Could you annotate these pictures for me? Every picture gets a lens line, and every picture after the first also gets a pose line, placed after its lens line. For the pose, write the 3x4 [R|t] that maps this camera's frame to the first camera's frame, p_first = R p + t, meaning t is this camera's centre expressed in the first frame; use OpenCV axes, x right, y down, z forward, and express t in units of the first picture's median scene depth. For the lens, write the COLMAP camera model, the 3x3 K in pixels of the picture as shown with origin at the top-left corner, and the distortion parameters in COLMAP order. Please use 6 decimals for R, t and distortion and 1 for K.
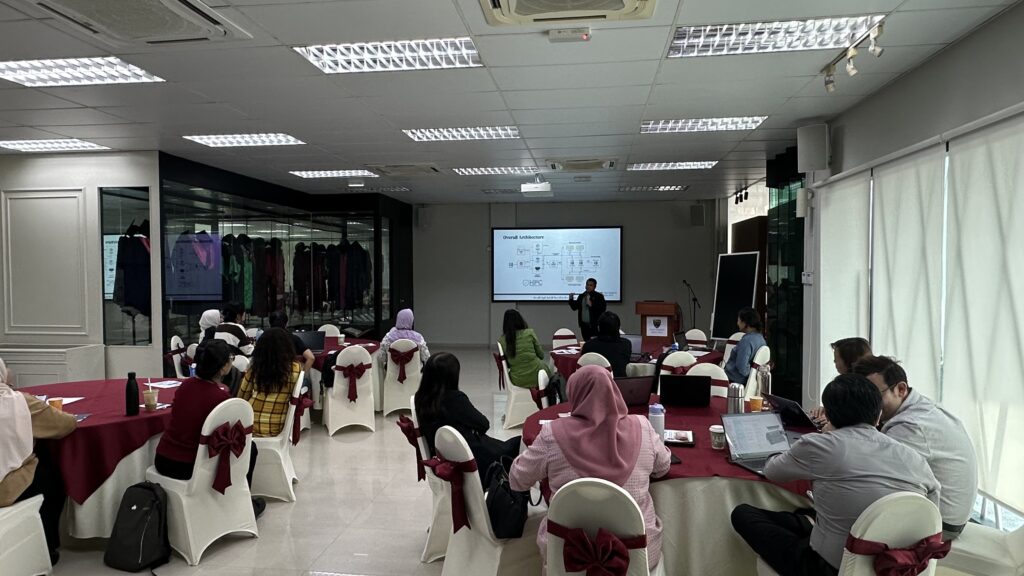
lens RADIAL K [[603.8, 0, 504.1], [0, 603.8, 284.4], [0, 0, 1]] dist [-0.006551, -0.000073]
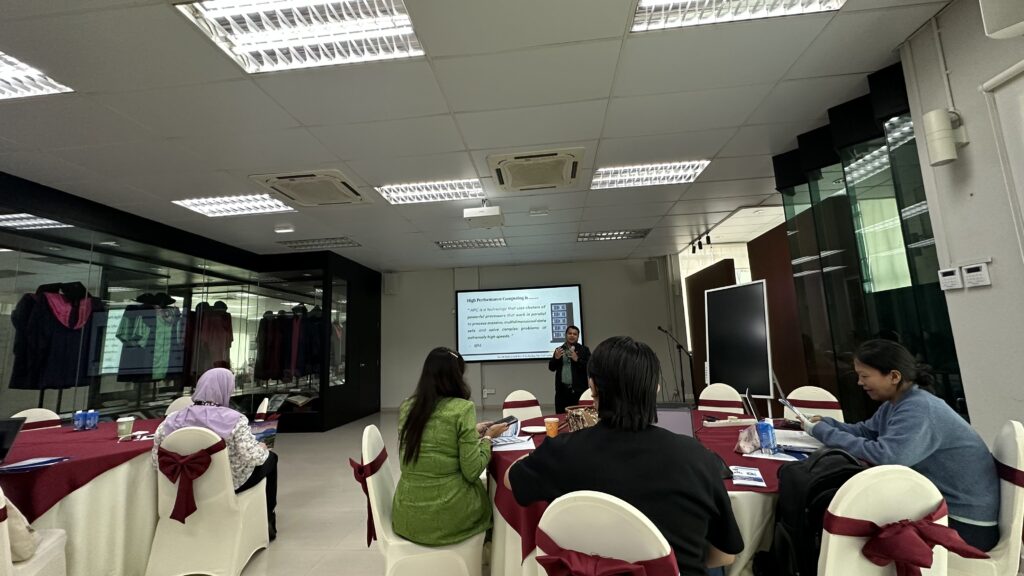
lens RADIAL K [[404.3, 0, 512.6], [0, 404.3, 288.9], [0, 0, 1]] dist [-0.006202, 0.000833]
pose [[0.998171, -0.027160, 0.054009, 0.047487], [0.035609, 0.986112, -0.162221, 0.023369], [-0.048853, 0.163848, 0.985275, 0.366743]]
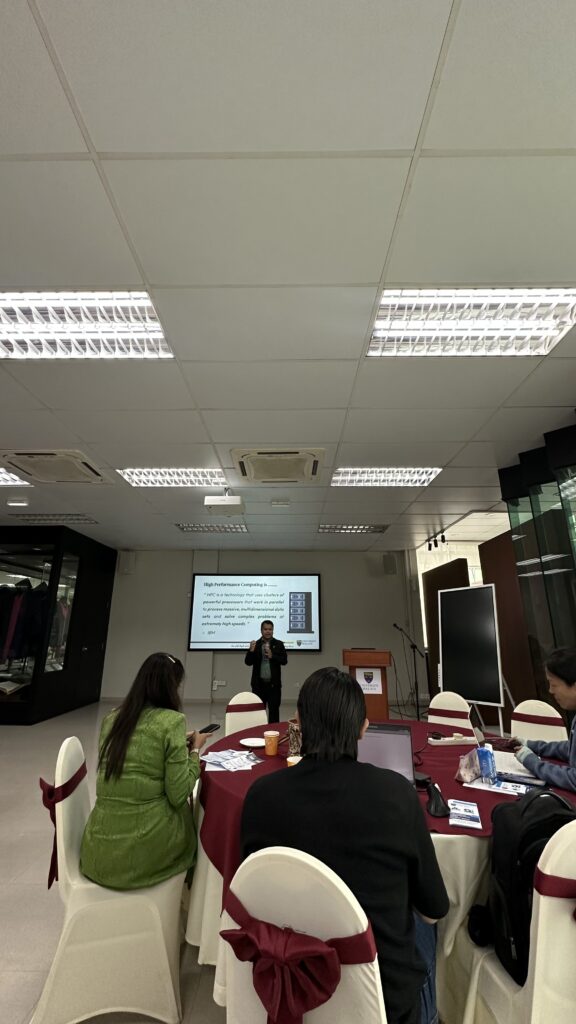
lens RADIAL K [[404.3, 0, 288.6], [0, 404.3, 511.6], [0, 0, 1]] dist [-0.006202, 0.000833]
pose [[0.990585, 0.046316, 0.128826, 0.054324], [-0.005236, 0.953160, -0.302421, 0.013981], [-0.136799, 0.298899, 0.944429, 0.363662]]
